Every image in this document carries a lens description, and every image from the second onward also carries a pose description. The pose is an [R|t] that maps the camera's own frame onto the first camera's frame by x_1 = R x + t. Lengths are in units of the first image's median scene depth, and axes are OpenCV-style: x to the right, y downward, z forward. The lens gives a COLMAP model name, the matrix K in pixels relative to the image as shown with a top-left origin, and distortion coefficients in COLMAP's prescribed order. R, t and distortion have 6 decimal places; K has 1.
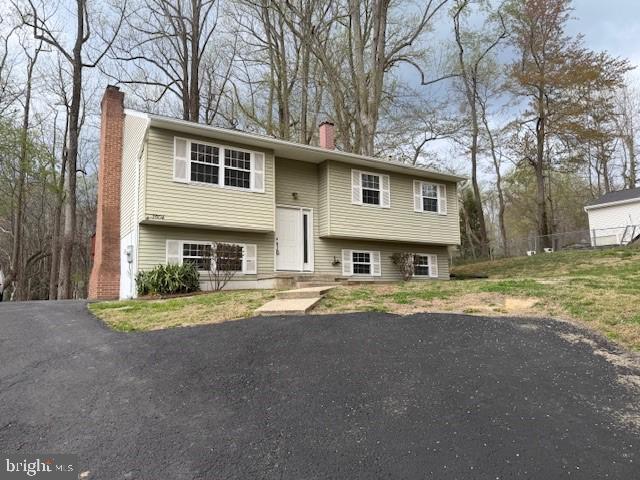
lens RADIAL K [[467.2, 0, 321.7], [0, 467.2, 240.1], [0, 0, 1]] dist [-0.009795, -0.001536]
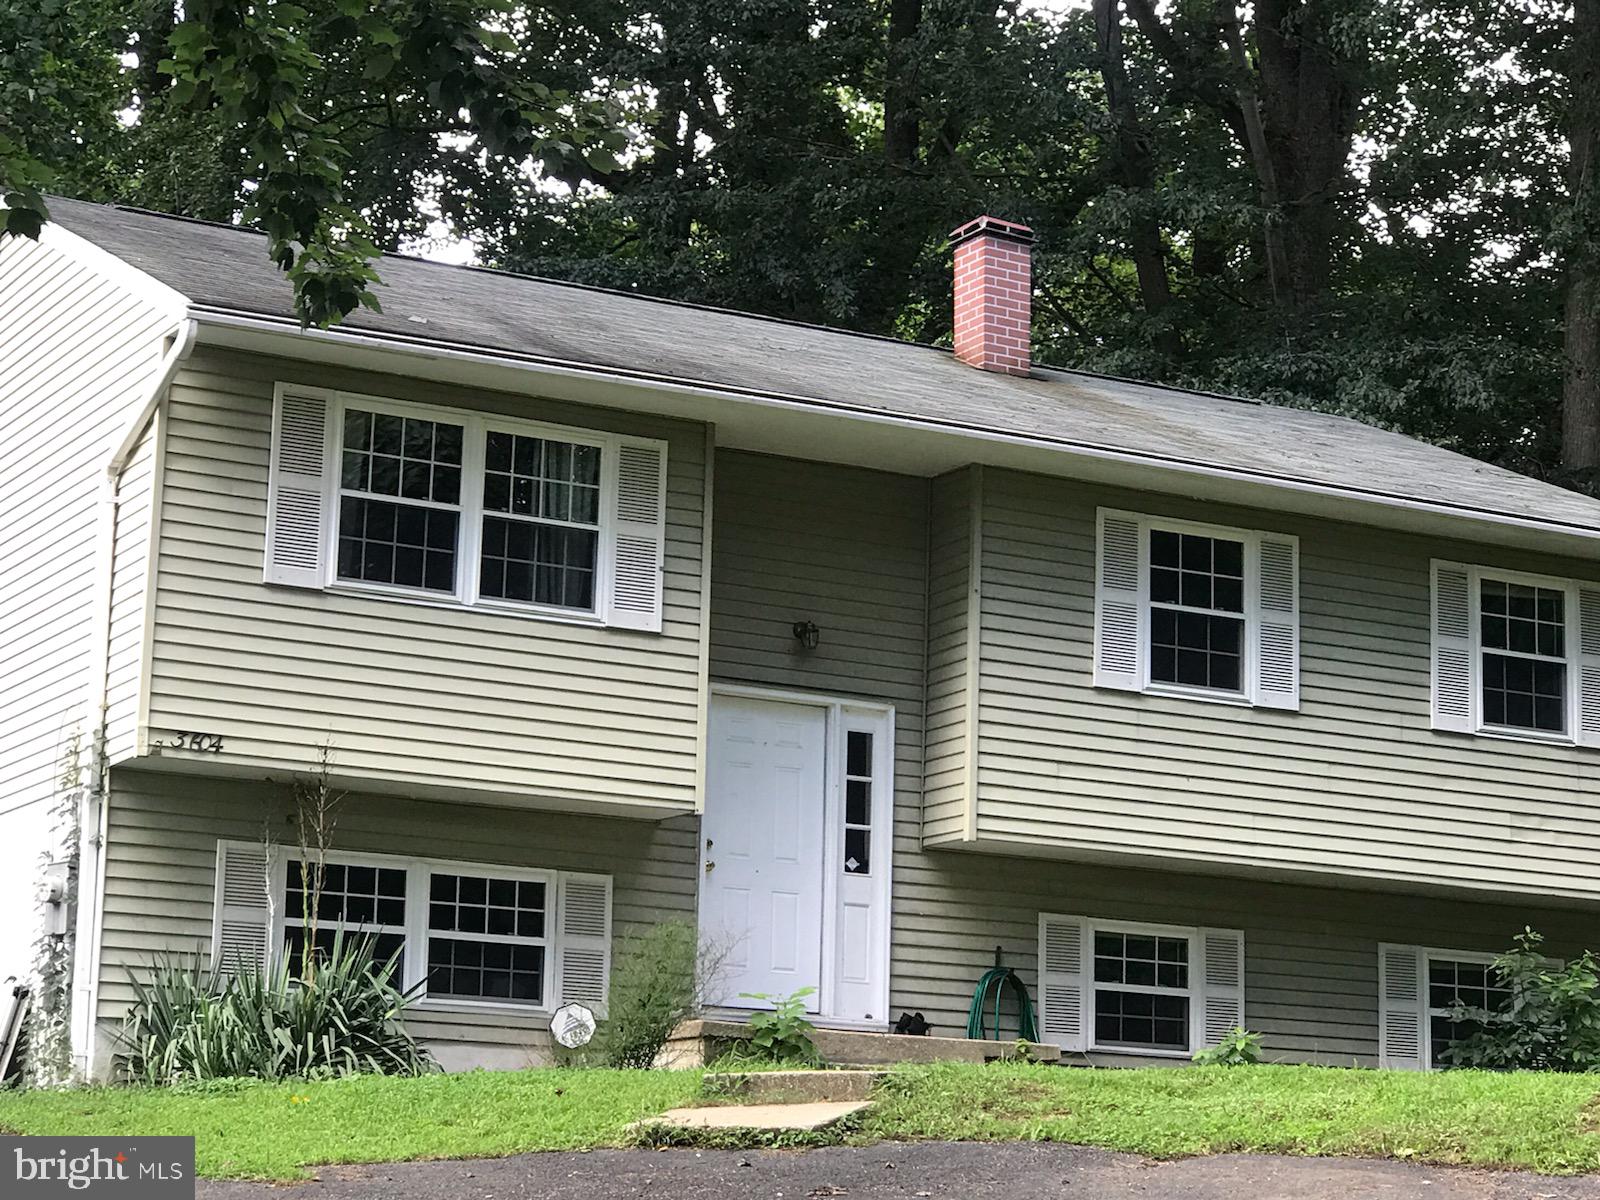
lens RADIAL K [[3542.1, 0, 800.3], [0, 3542.1, 599.5], [0, 0, 1]] dist [0.078573, 0.000000]
pose [[0.997368, 0.018930, -0.069993, 0.054684], [-0.024705, 0.996278, -0.082583, 0.016409], [0.068169, 0.084095, 0.994123, -0.612796]]
